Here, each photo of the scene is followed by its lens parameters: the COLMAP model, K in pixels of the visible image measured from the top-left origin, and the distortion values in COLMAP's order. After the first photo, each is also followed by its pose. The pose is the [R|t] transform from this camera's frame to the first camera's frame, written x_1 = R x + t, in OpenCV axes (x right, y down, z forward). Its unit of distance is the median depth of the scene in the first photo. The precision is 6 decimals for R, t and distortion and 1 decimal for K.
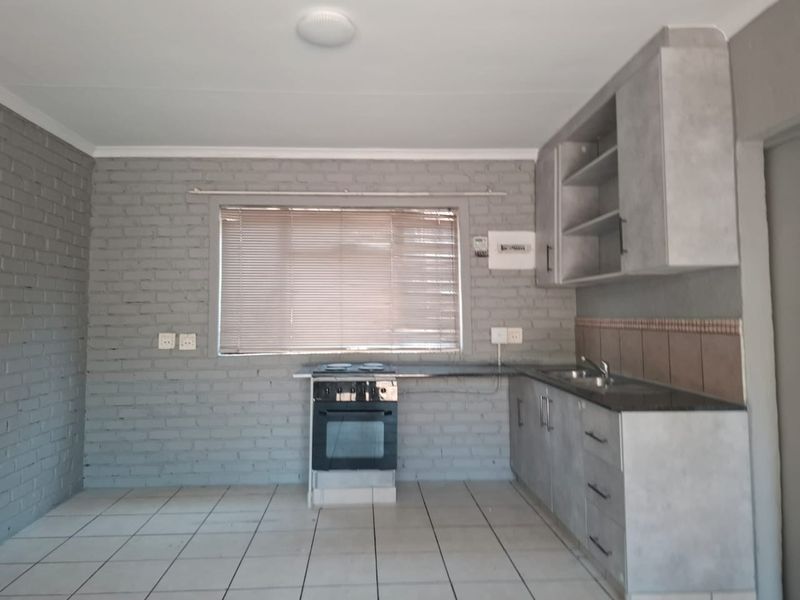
lens RADIAL K [[527.8, 0, 388.0], [0, 527.8, 285.4], [0, 0, 1]] dist [0.104024, -0.103830]
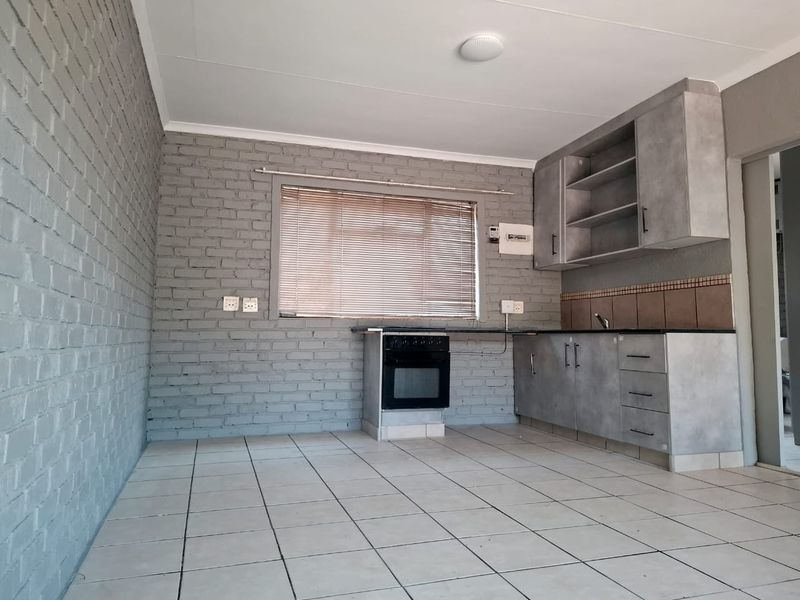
lens RADIAL K [[527.8, 0, 388.0], [0, 527.8, 285.4], [0, 0, 1]] dist [0.104024, -0.103830]
pose [[0.968792, 0.033649, 0.245581, -0.371454], [-0.024657, 0.998911, -0.039598, 0.102200], [-0.246646, 0.032307, 0.968567, -0.132774]]
